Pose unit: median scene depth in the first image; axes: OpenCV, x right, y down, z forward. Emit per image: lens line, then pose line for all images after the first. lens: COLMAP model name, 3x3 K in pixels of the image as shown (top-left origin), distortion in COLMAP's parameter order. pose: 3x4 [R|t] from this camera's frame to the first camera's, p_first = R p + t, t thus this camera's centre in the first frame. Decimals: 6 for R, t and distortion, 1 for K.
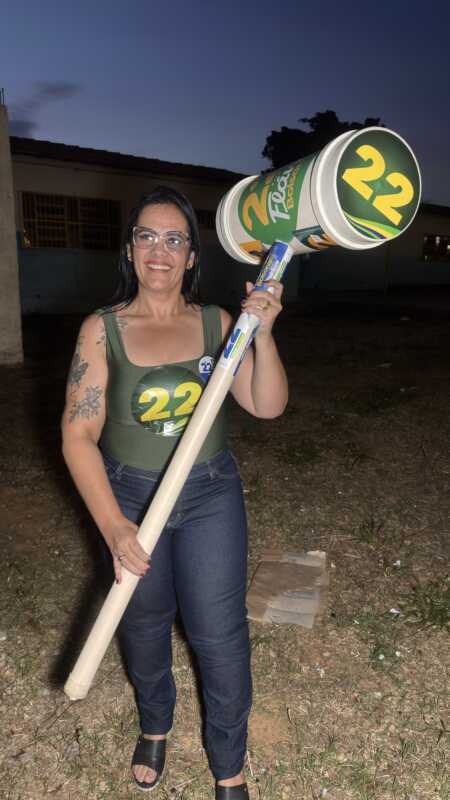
lens RADIAL K [[547.4, 0, 225.0], [0, 547.4, 400.0], [0, 0, 1]] dist [-0.001598, -0.001998]
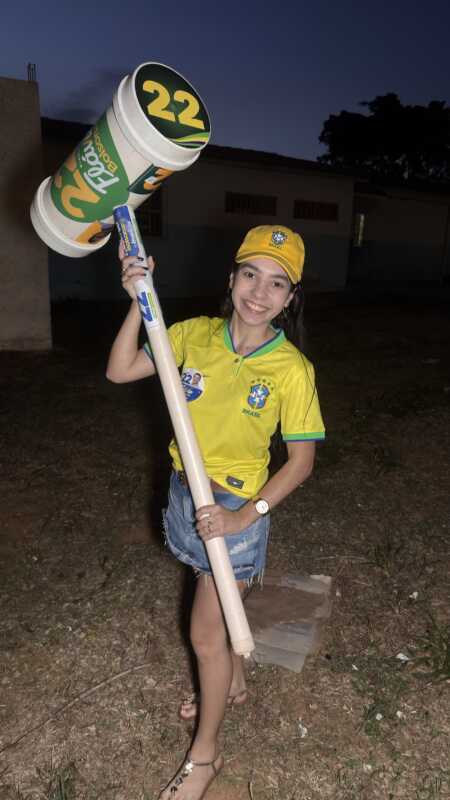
lens RADIAL K [[547.4, 0, 225.0], [0, 547.4, 400.0], [0, 0, 1]] dist [-0.001598, -0.001998]
pose [[0.995343, 0.034118, -0.090159, 0.087630], [-0.032348, 0.999256, 0.021024, -0.018273], [0.090809, -0.018010, 0.995705, 0.123082]]
